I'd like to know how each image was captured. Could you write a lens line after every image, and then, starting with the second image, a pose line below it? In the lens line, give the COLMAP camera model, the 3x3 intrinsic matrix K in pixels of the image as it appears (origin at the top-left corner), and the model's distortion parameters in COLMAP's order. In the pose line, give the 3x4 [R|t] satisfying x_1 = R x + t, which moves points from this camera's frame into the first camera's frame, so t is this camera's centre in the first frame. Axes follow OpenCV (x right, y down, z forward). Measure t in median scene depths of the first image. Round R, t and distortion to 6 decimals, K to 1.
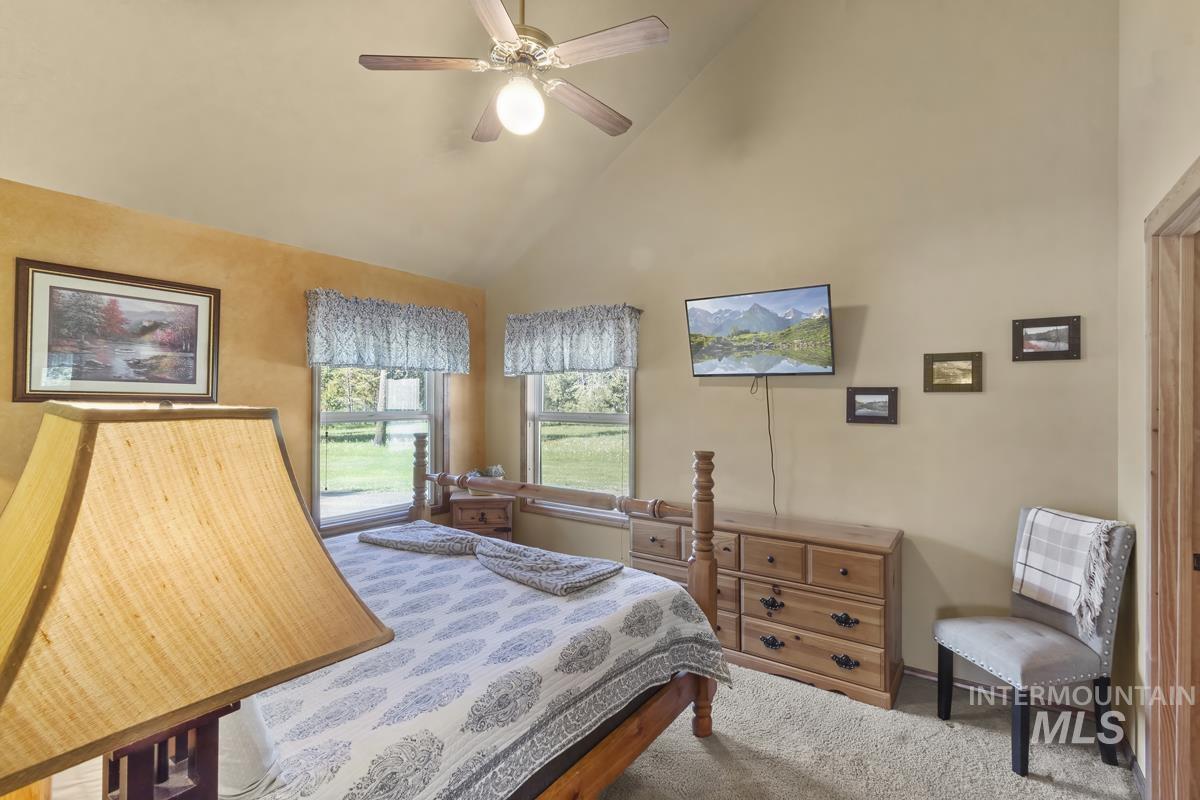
lens RADIAL K [[561.5, 0, 596.6], [0, 561.5, 398.0], [0, 0, 1]] dist [-0.000386, -0.000129]
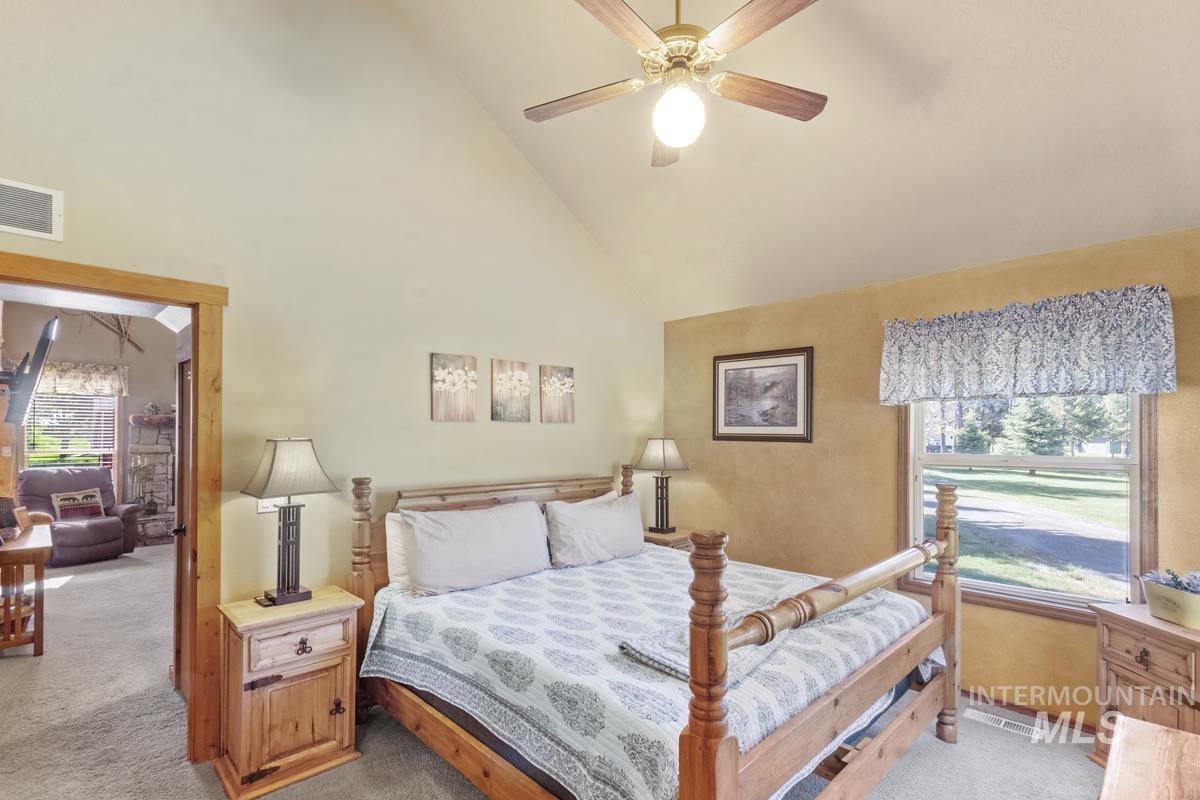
lens RADIAL K [[561.5, 0, 594.4], [0, 561.5, 428.0], [0, 0, 1]] dist [-0.000386, -0.000129]
pose [[-0.197778, -0.020758, -0.980027, 0.653088], [-0.002730, 0.999784, -0.020625, 0.005612], [0.980243, -0.001404, -0.197792, 0.876974]]
